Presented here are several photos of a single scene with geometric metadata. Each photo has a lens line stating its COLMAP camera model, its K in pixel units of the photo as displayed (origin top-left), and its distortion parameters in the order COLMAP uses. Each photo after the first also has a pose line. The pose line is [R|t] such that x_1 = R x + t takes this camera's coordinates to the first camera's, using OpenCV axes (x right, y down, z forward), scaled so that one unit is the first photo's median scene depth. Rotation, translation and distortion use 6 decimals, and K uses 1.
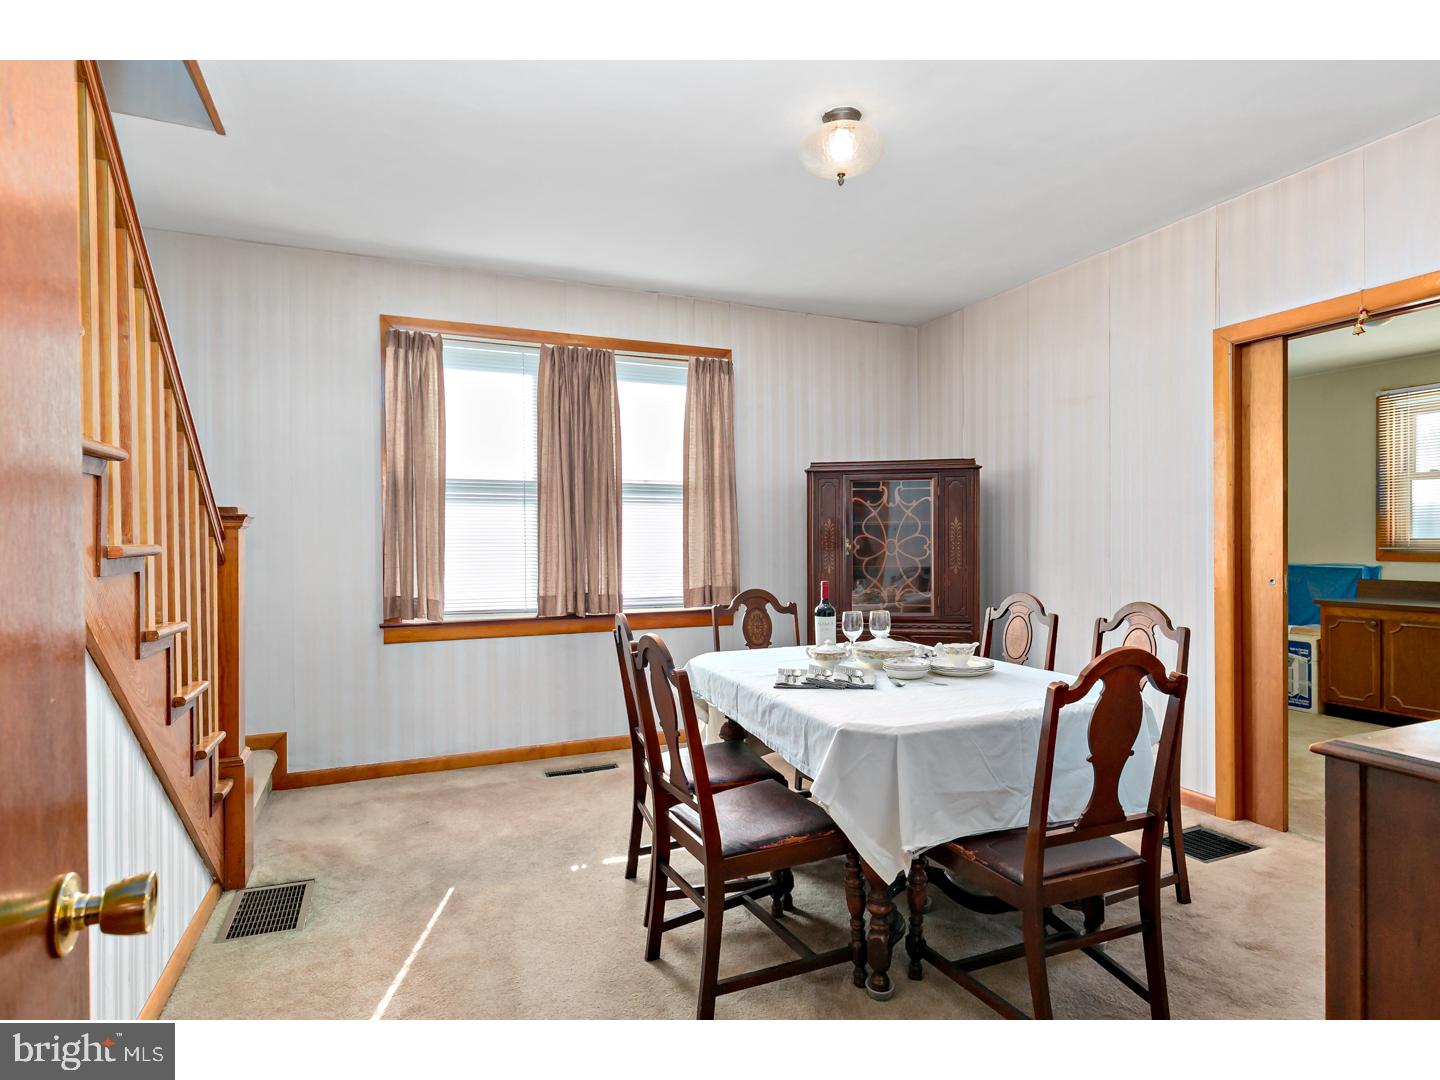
lens RADIAL K [[776.4, 0, 720.0], [0, 776.4, 540.0], [0, 0, 1]] dist [0.002654, 0.000310]
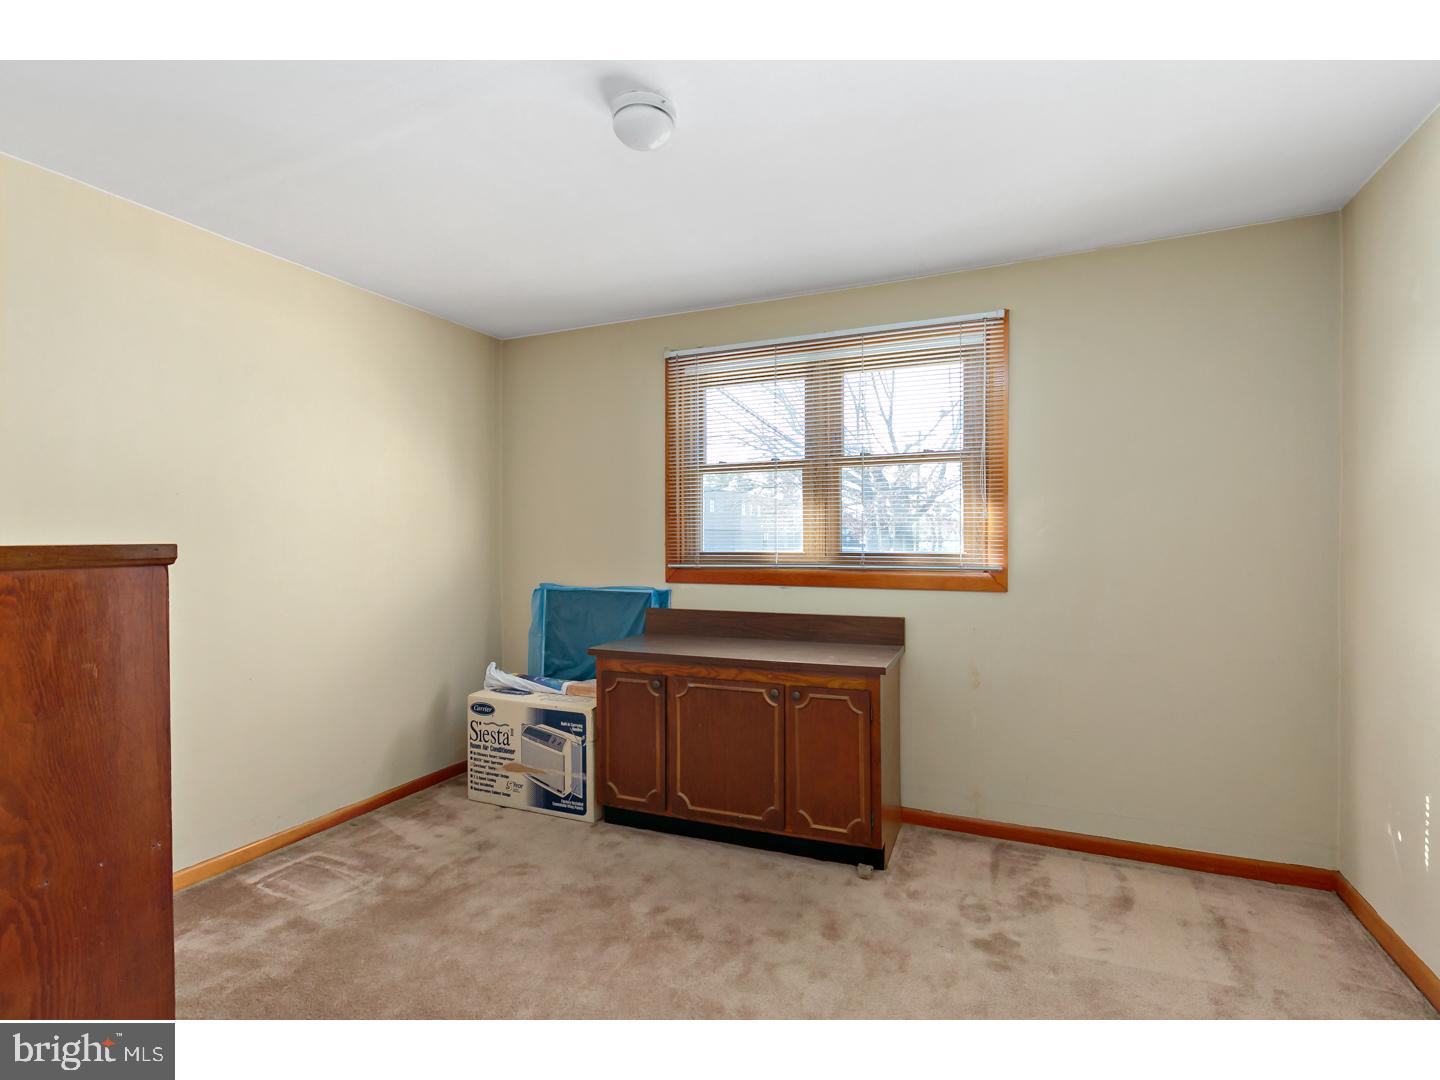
lens RADIAL K [[688.2, 0, 720.0], [0, 688.2, 540.0], [0, 0, 1]] dist [-0.000193, 0.000047]
pose [[0.738640, 0.004428, 0.674086, 0.454349], [0.003732, 0.999936, -0.010658, -0.006003], [-0.674090, 0.010388, 0.738576, 0.498026]]
